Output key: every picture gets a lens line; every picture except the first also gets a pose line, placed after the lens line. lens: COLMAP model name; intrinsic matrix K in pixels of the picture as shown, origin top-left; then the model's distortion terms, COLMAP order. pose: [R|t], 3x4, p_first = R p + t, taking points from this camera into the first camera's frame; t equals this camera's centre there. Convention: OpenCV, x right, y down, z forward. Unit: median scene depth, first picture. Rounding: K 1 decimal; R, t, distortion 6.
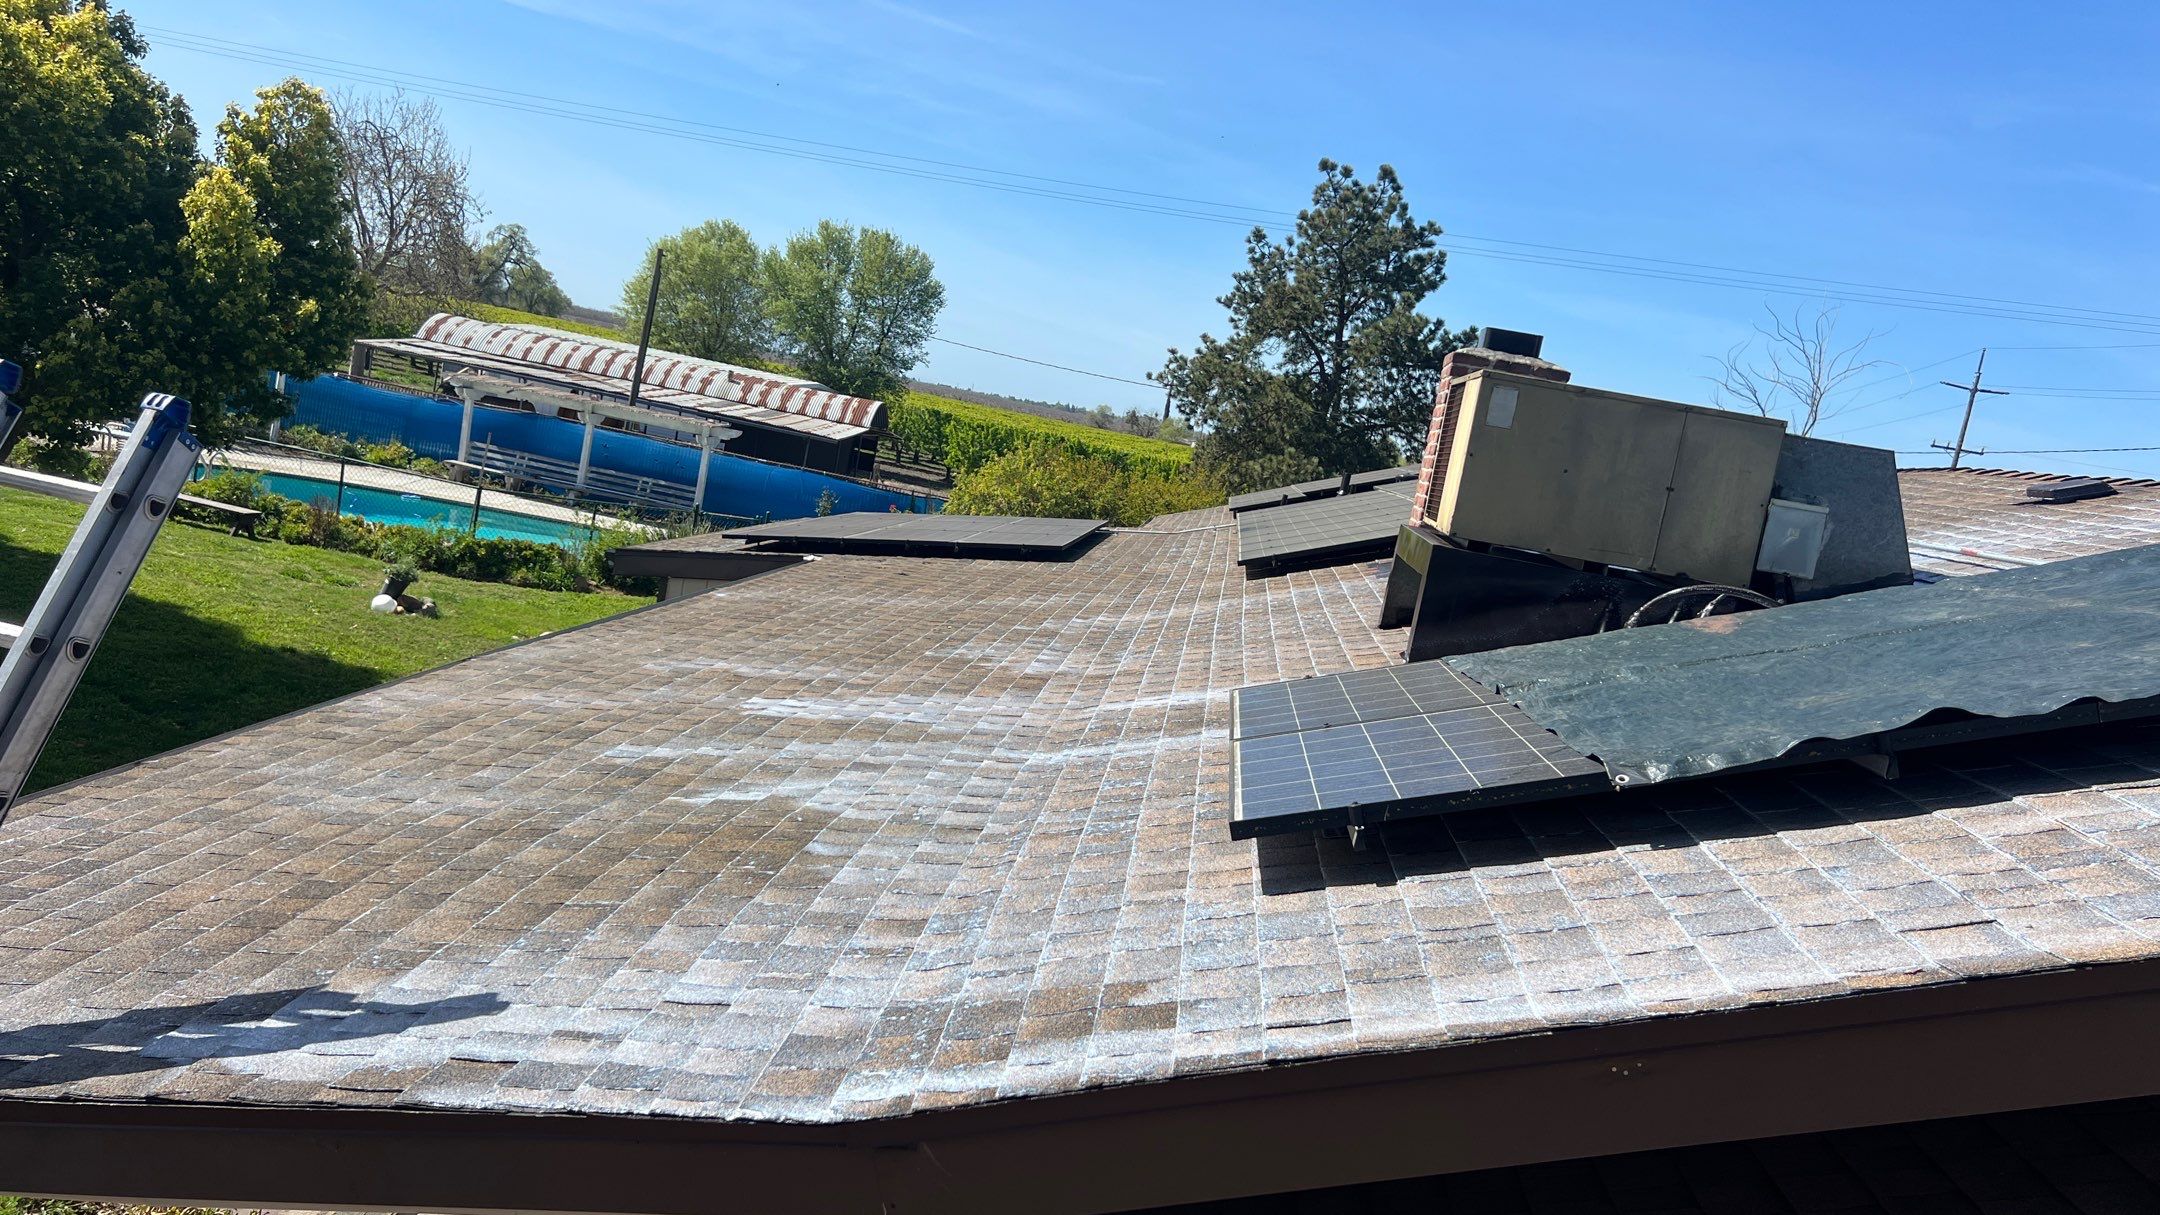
lens RADIAL K [[1554.6, 0, 1080.0], [0, 1554.6, 607.5], [0, 0, 1]] dist [0.065272, -0.281663]
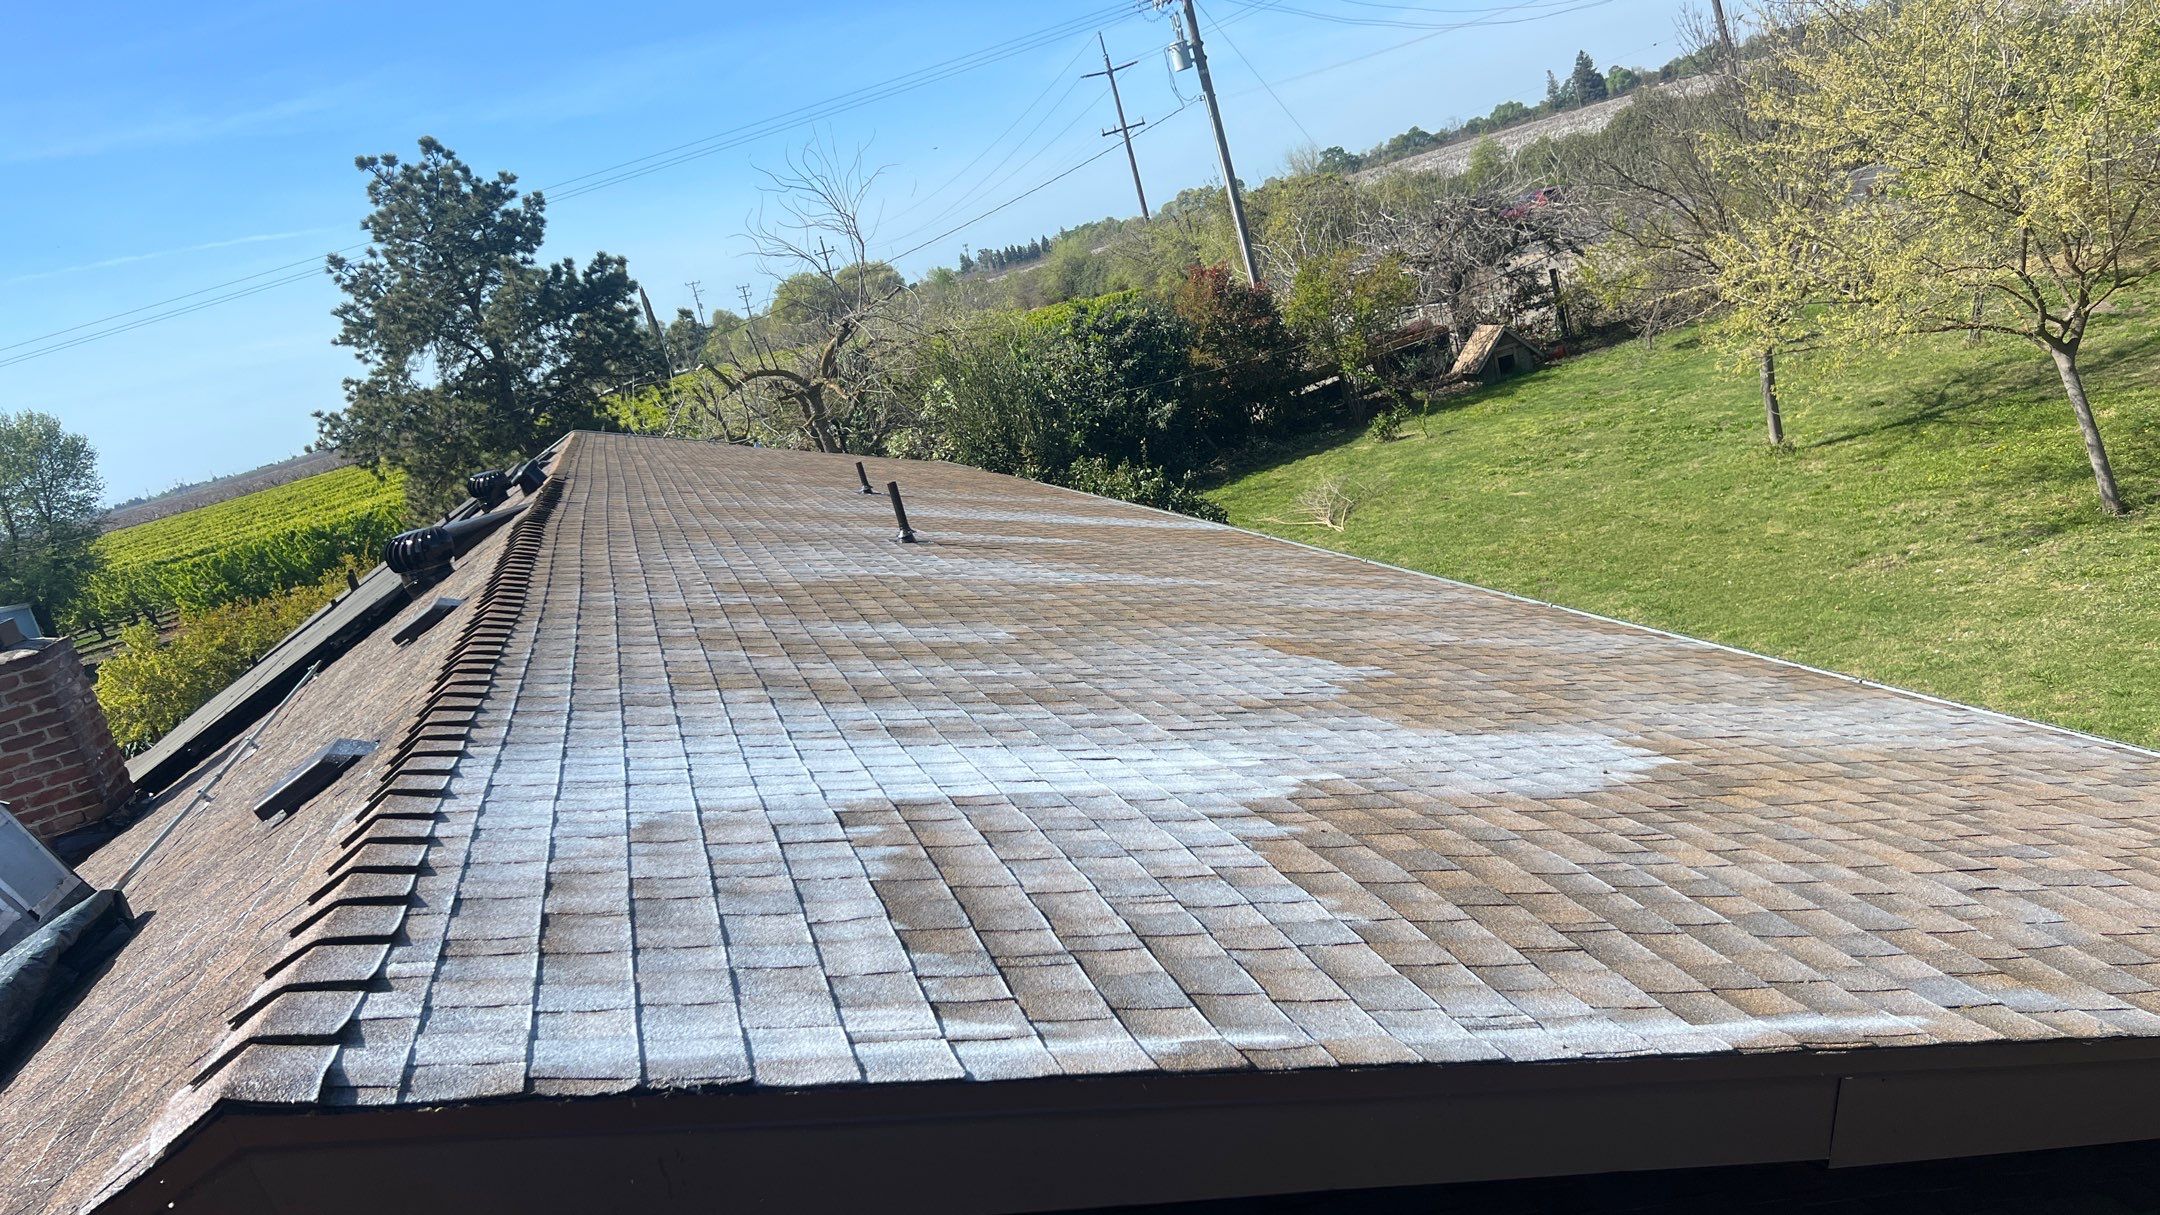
lens RADIAL K [[1537.1, 0, 1092.5], [0, 1537.1, 608.1], [0, 0, 1]] dist [0.008634, -0.031934]
pose [[0.816202, -0.494810, 0.298292, 0.108186], [0.464988, 0.869001, 0.169184, -0.006479], [-0.342930, 0.000613, 0.939361, -0.006707]]
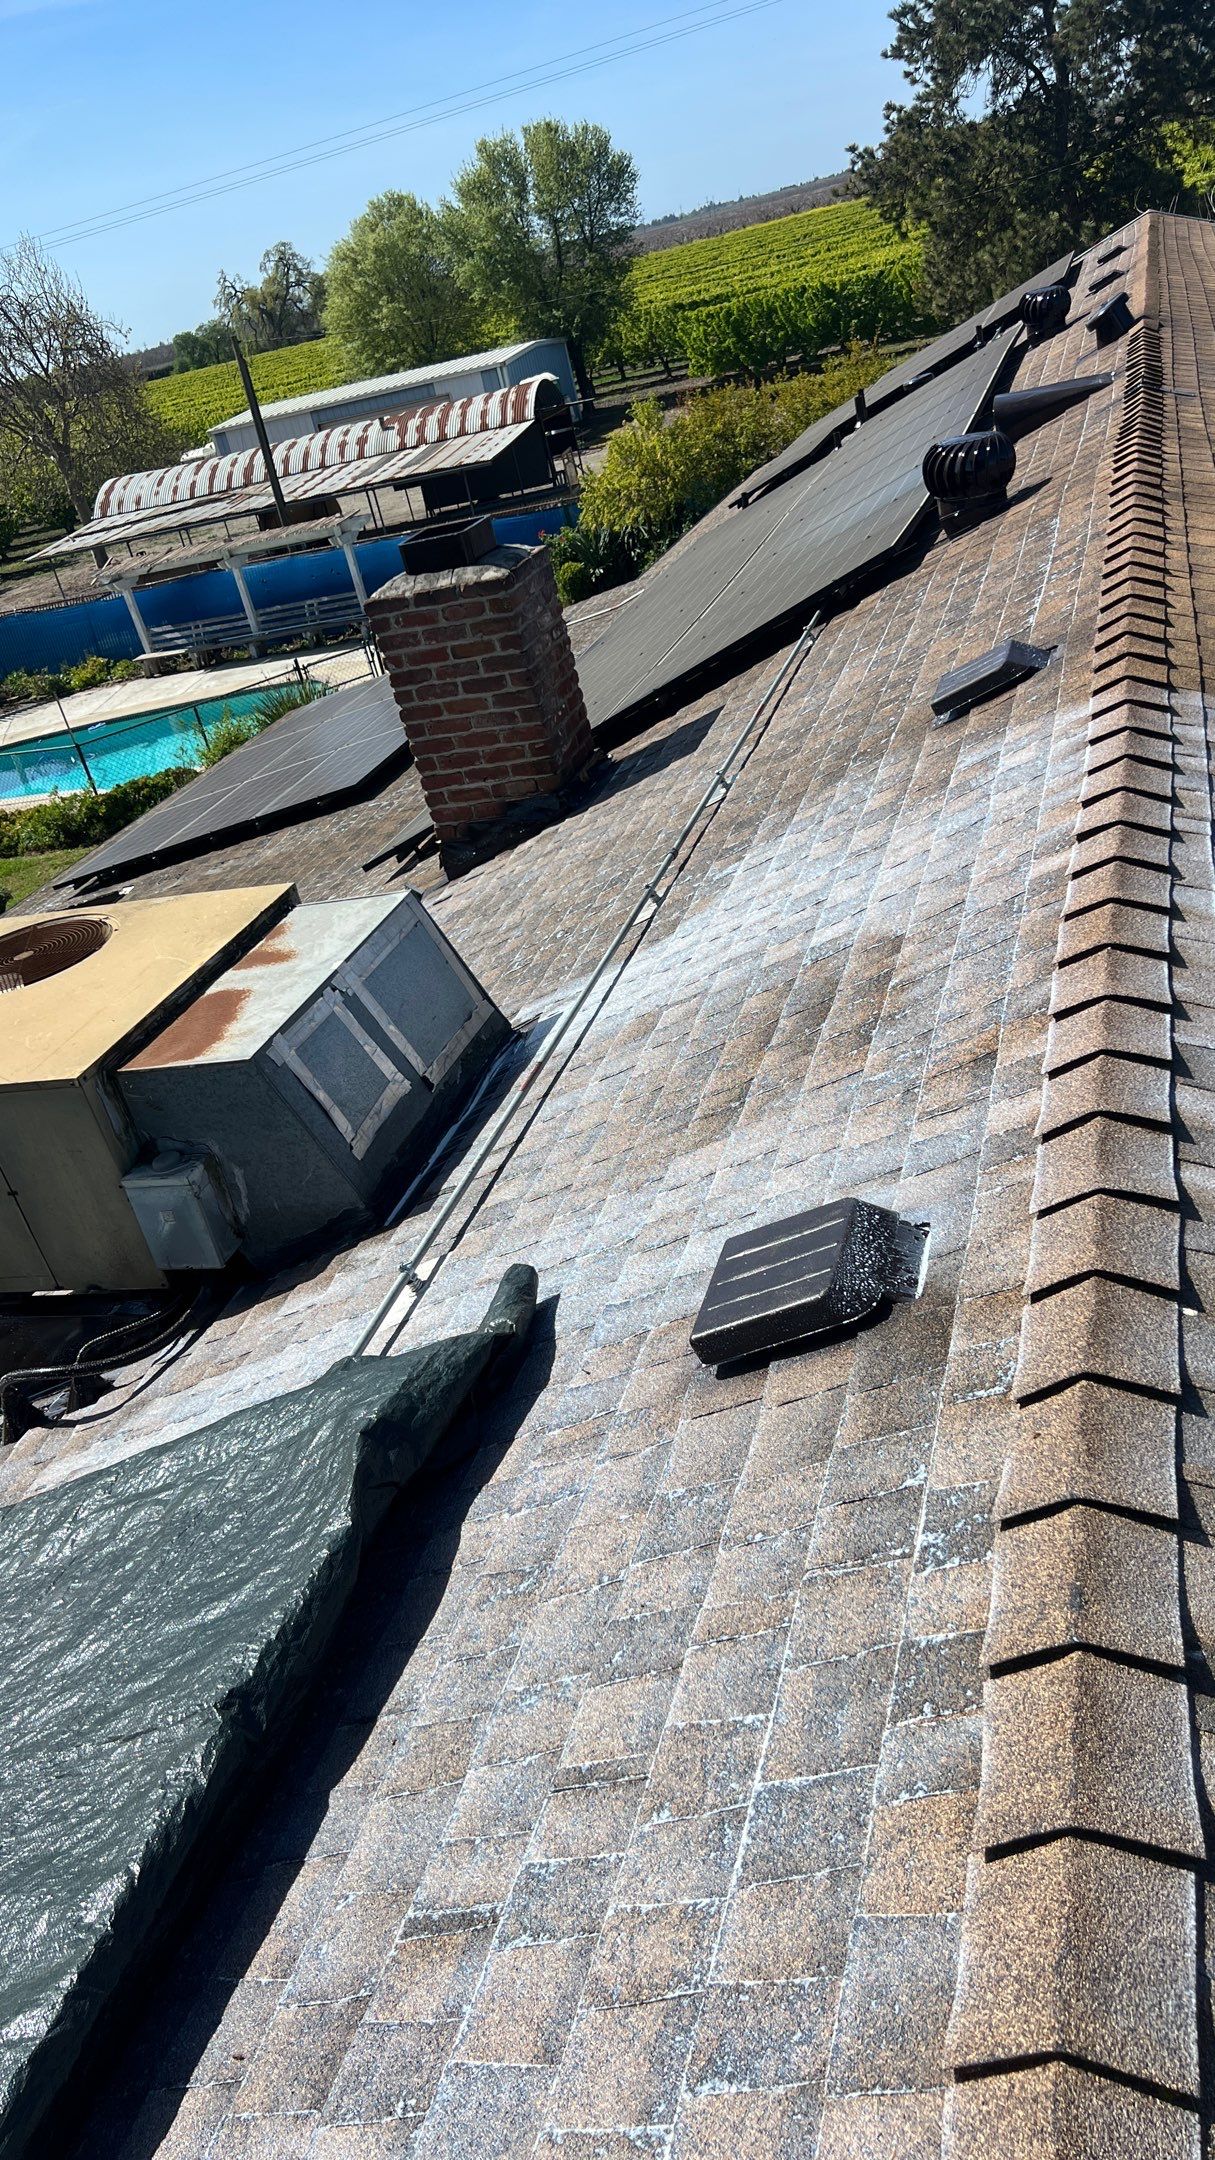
lens RADIAL K [[1537.1, 0, 604.0], [0, 1537.1, 1099.3], [0, 0, 1]] dist [0.008634, -0.031934]
pose [[0.895749, -0.260556, -0.360200, 0.105559], [0.377801, 0.873200, 0.307876, -0.026986], [0.234308, -0.411864, 0.880607, 0.058695]]
